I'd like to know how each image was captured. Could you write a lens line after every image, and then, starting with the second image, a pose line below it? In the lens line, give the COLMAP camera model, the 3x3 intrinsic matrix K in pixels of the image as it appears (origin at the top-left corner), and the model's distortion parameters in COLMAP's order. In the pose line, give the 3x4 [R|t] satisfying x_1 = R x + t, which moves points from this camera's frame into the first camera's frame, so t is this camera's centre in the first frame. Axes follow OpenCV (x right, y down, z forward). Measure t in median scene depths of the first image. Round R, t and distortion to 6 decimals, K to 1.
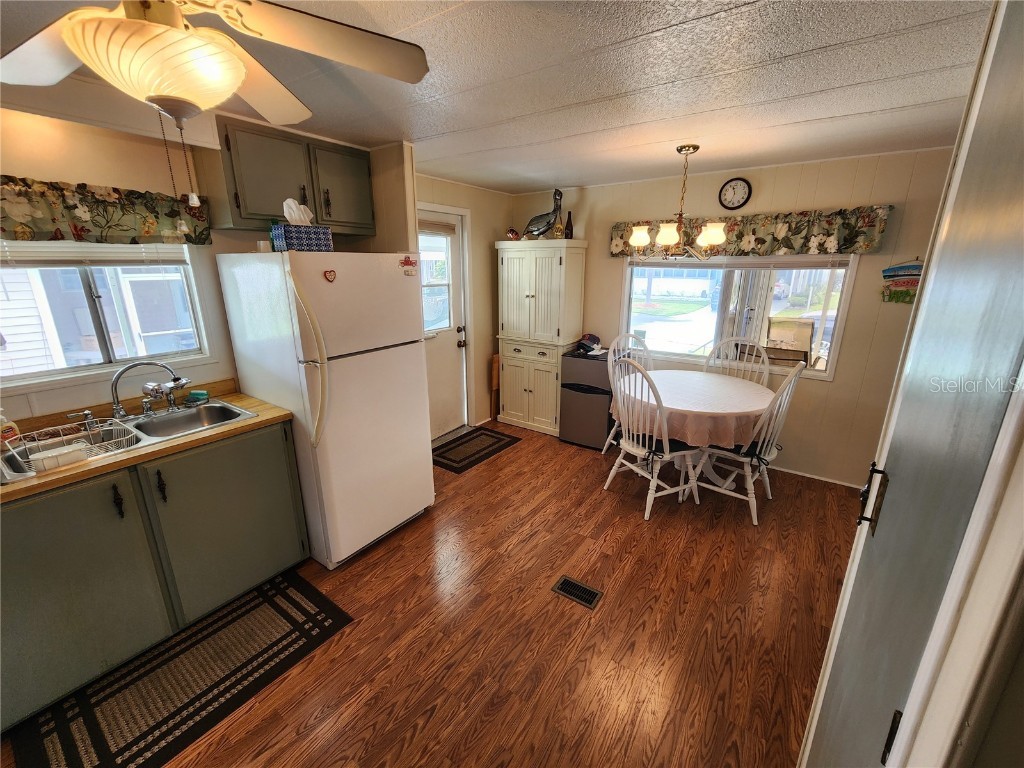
lens RADIAL K [[424.7, 0, 511.7], [0, 424.7, 386.0], [0, 0, 1]] dist [-0.000515, 0.000080]
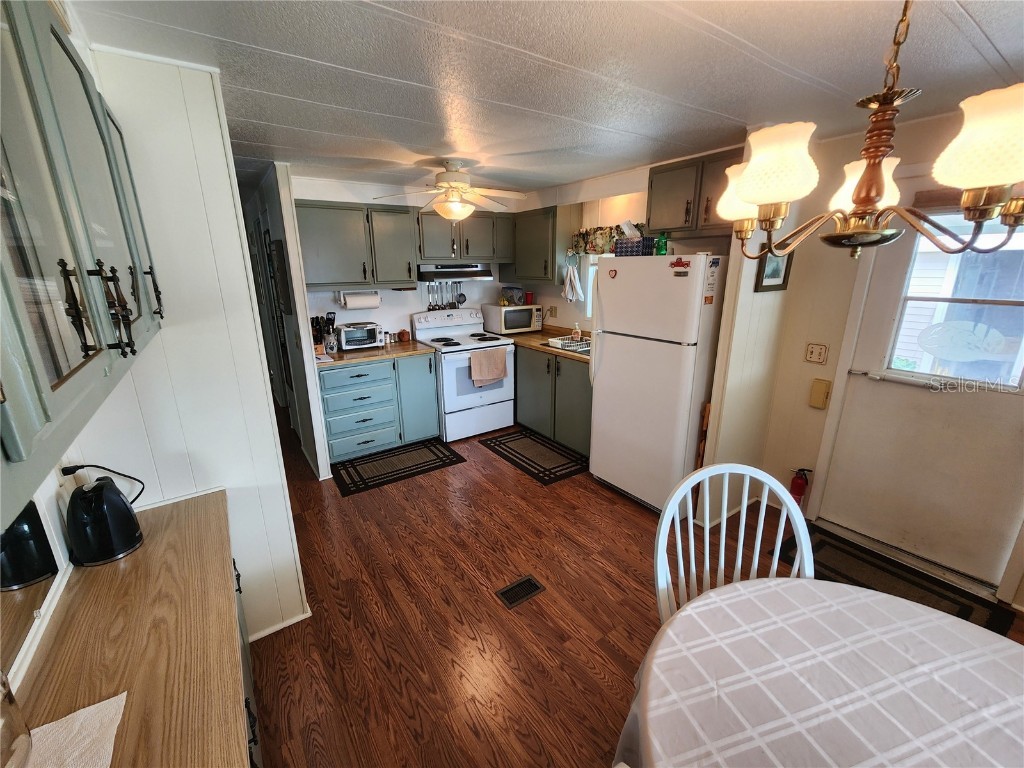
lens RADIAL K [[424.7, 0, 511.7], [0, 424.7, 386.0], [0, 0, 1]] dist [-0.000515, 0.000080]
pose [[-0.352599, 0.259292, -0.899134, 1.011195], [-0.250929, 0.899457, 0.357788, -0.332224], [0.901503, 0.351775, -0.252084, 1.141393]]
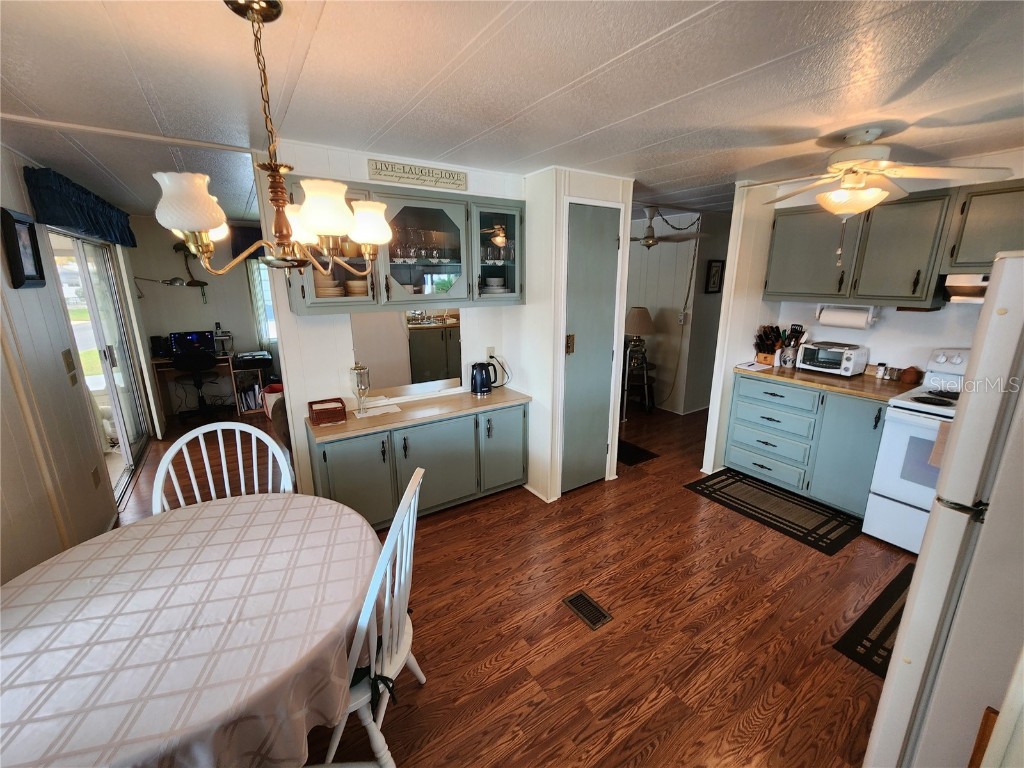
lens RADIAL K [[423.5, 0, 515.7], [0, 423.5, 381.3], [0, 0, 1]] dist [0.001826, 0.000126]
pose [[-0.929721, -0.094536, 0.355925, 0.009240], [0.100288, 0.864967, 0.491706, -0.507080], [-0.354347, 0.492844, -0.794697, 1.693662]]
